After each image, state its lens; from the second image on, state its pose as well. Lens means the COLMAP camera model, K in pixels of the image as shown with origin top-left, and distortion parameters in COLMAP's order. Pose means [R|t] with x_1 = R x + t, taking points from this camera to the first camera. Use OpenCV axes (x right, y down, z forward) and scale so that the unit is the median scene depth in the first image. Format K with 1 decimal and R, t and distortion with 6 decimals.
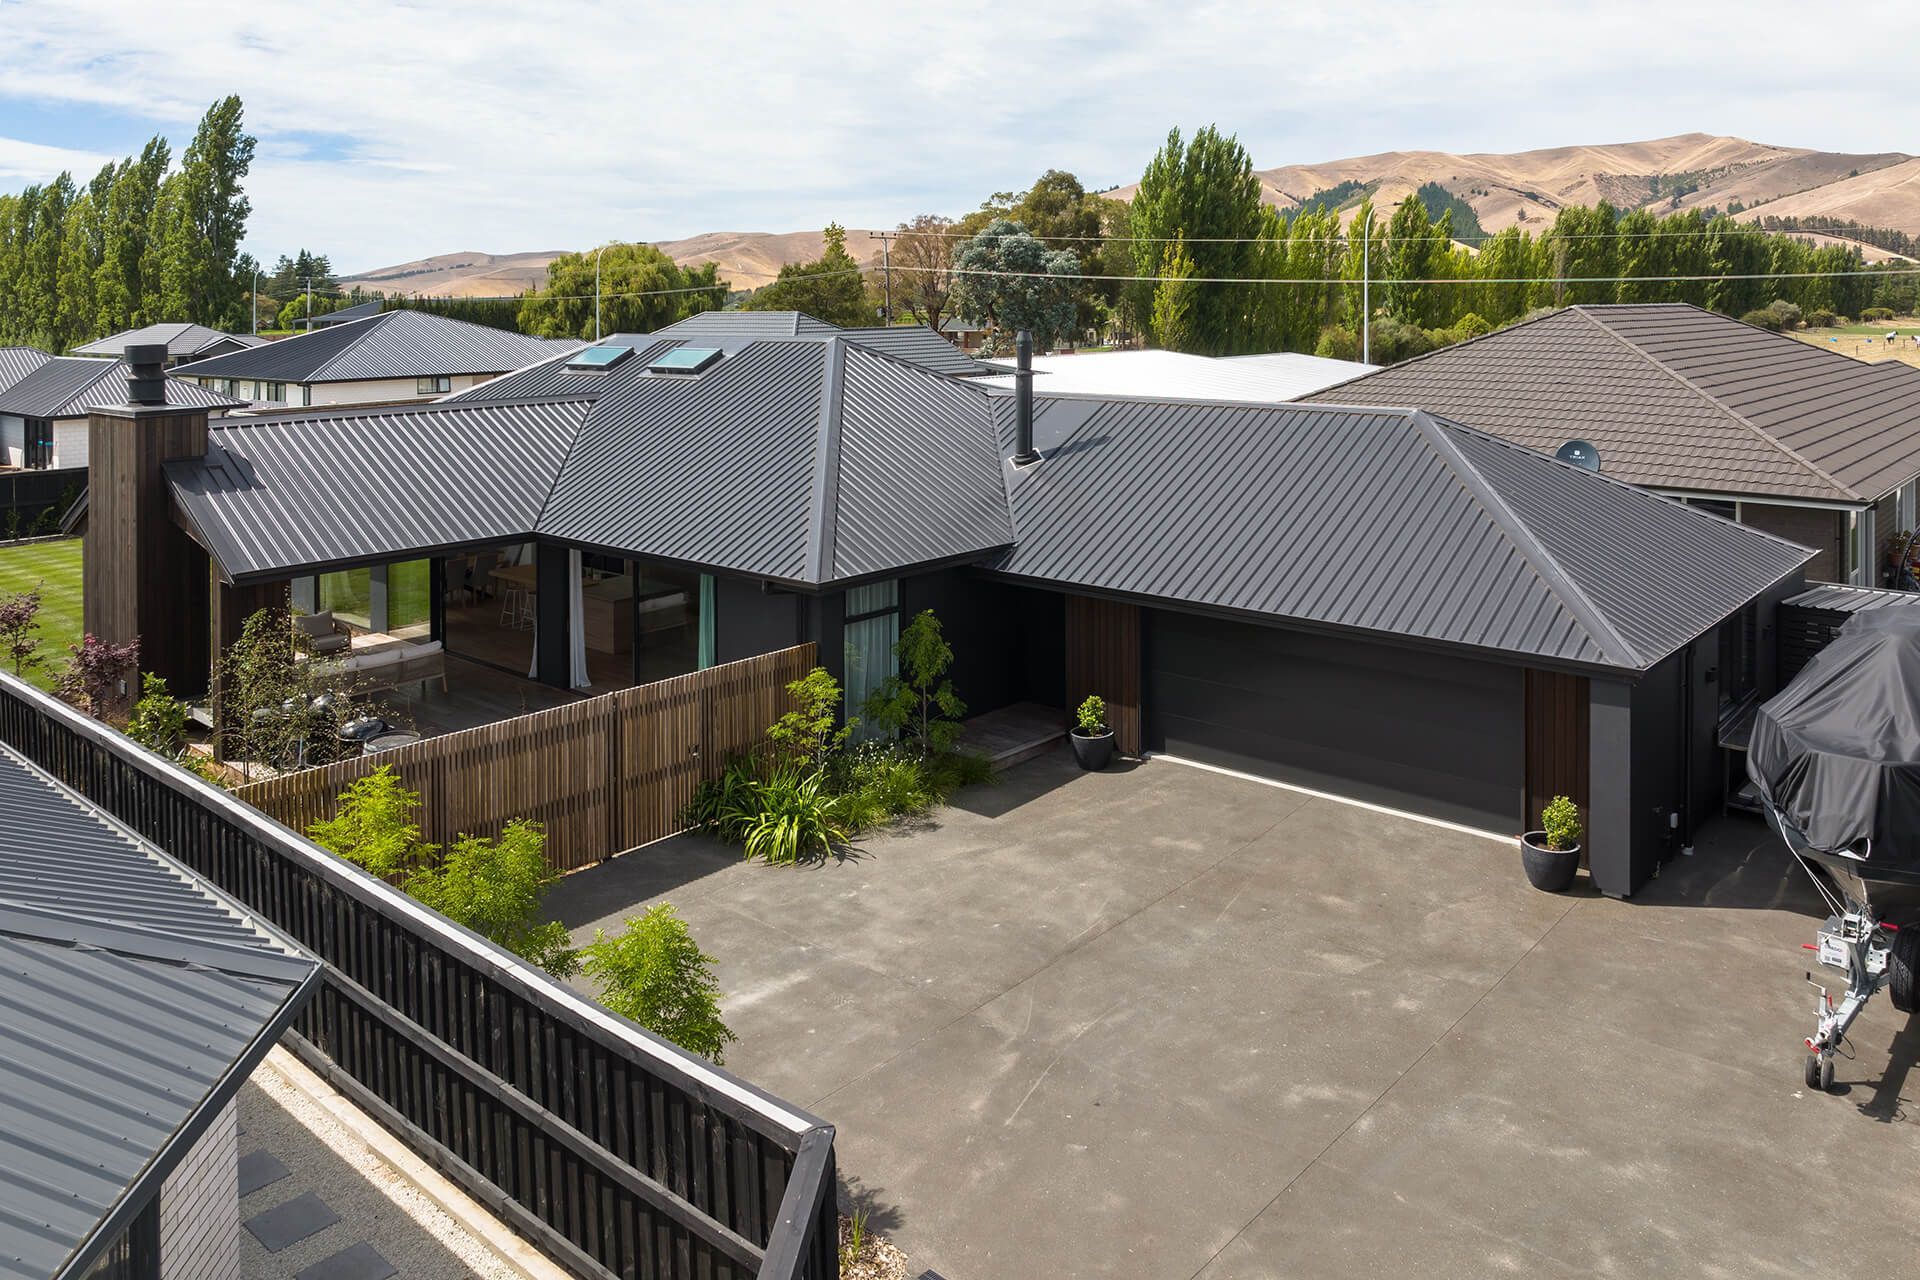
lens RADIAL K [[1243.4, 0, 923.8], [0, 1243.4, 639.4], [0, 0, 1]] dist [-0.047351, 0.011720]
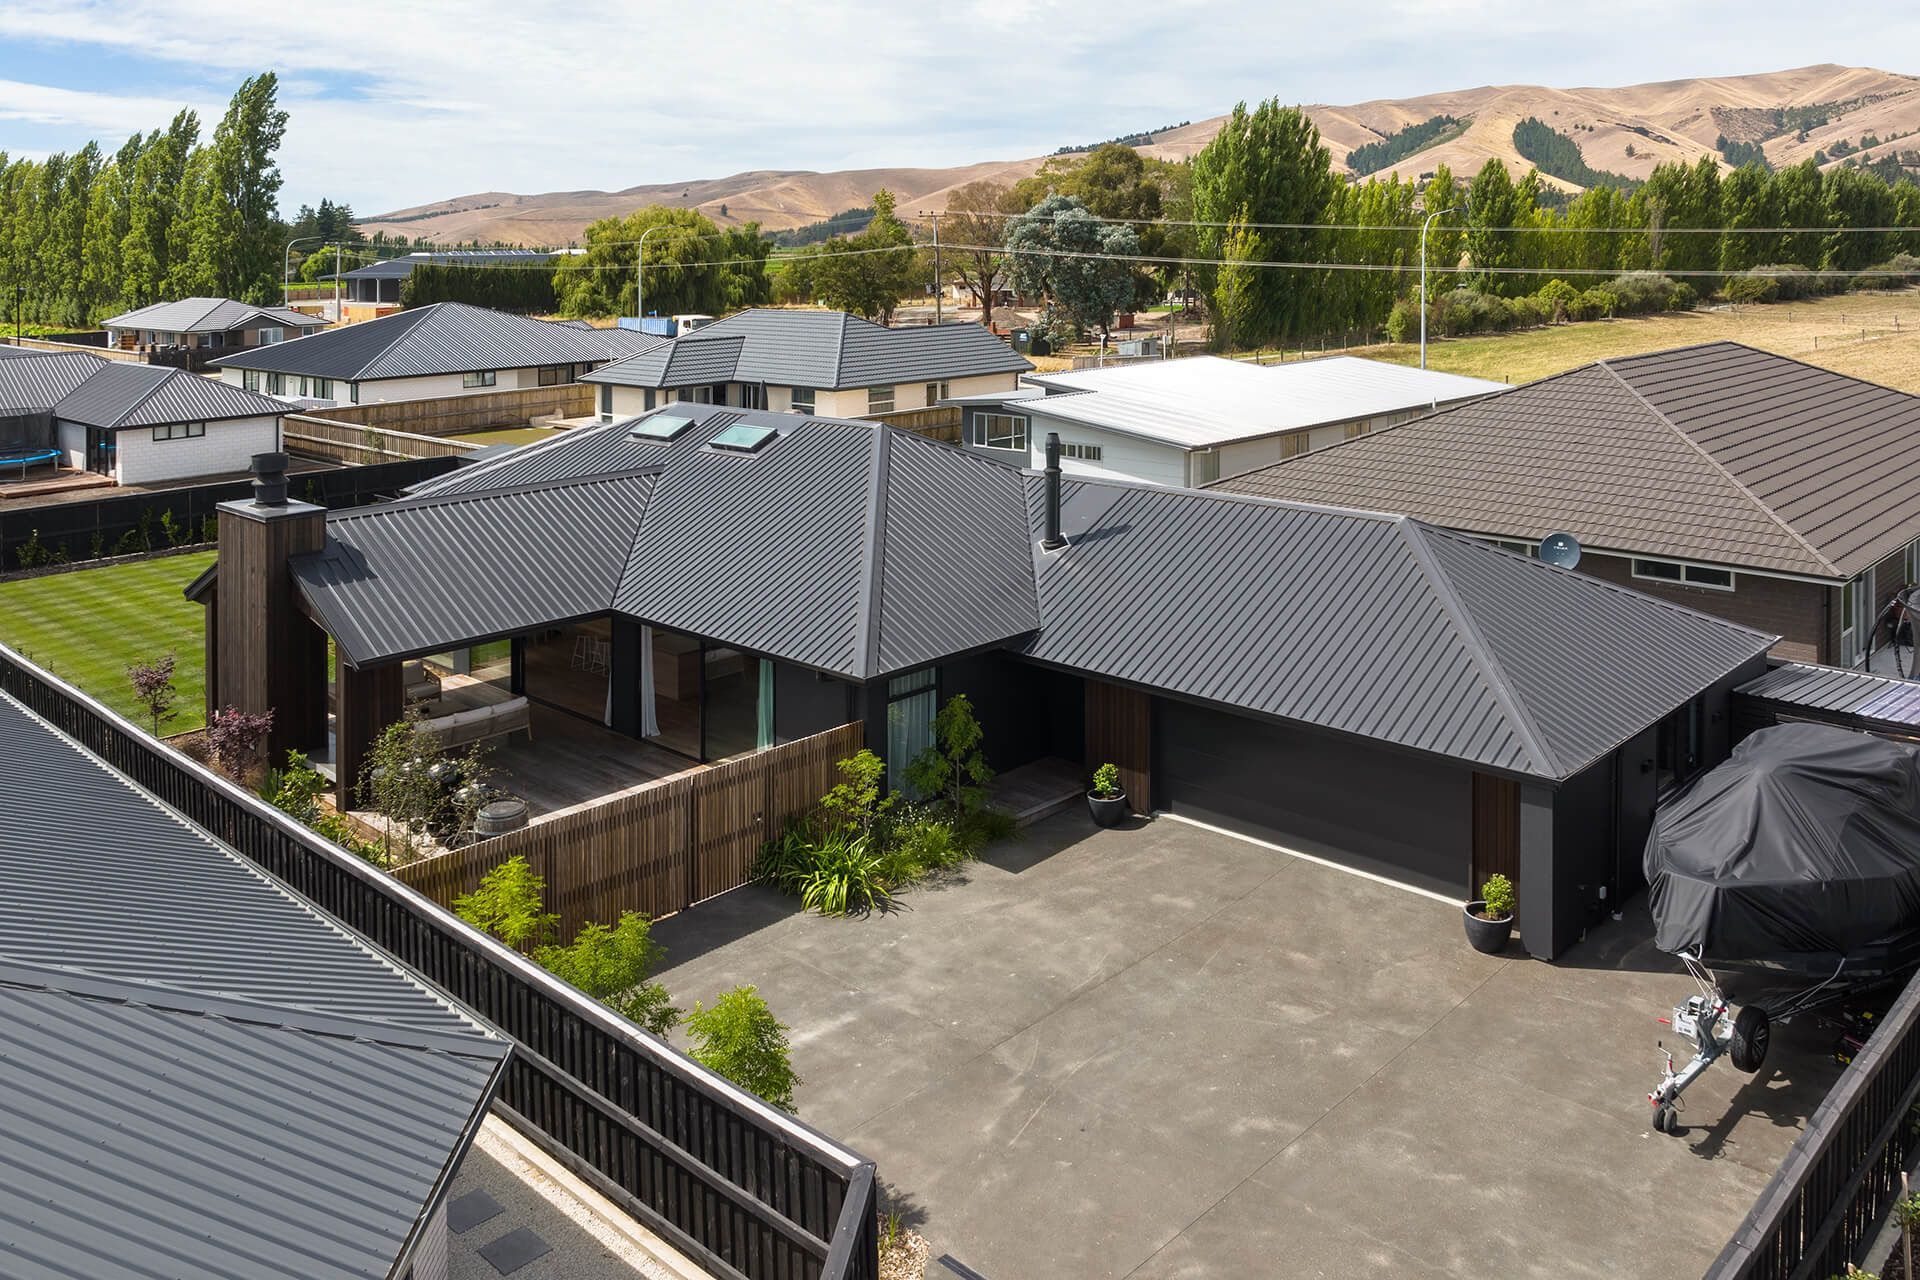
lens RADIAL K [[1518.3, 0, 960.0], [0, 1518.3, 640.0], [0, 0, 1]] dist [-0.049035, 0.003777]
pose [[0.999709, 0.012908, -0.020366, 0.030840], [-0.010642, 0.994127, 0.107694, -0.229453], [0.021637, -0.107446, 0.993975, -0.389884]]
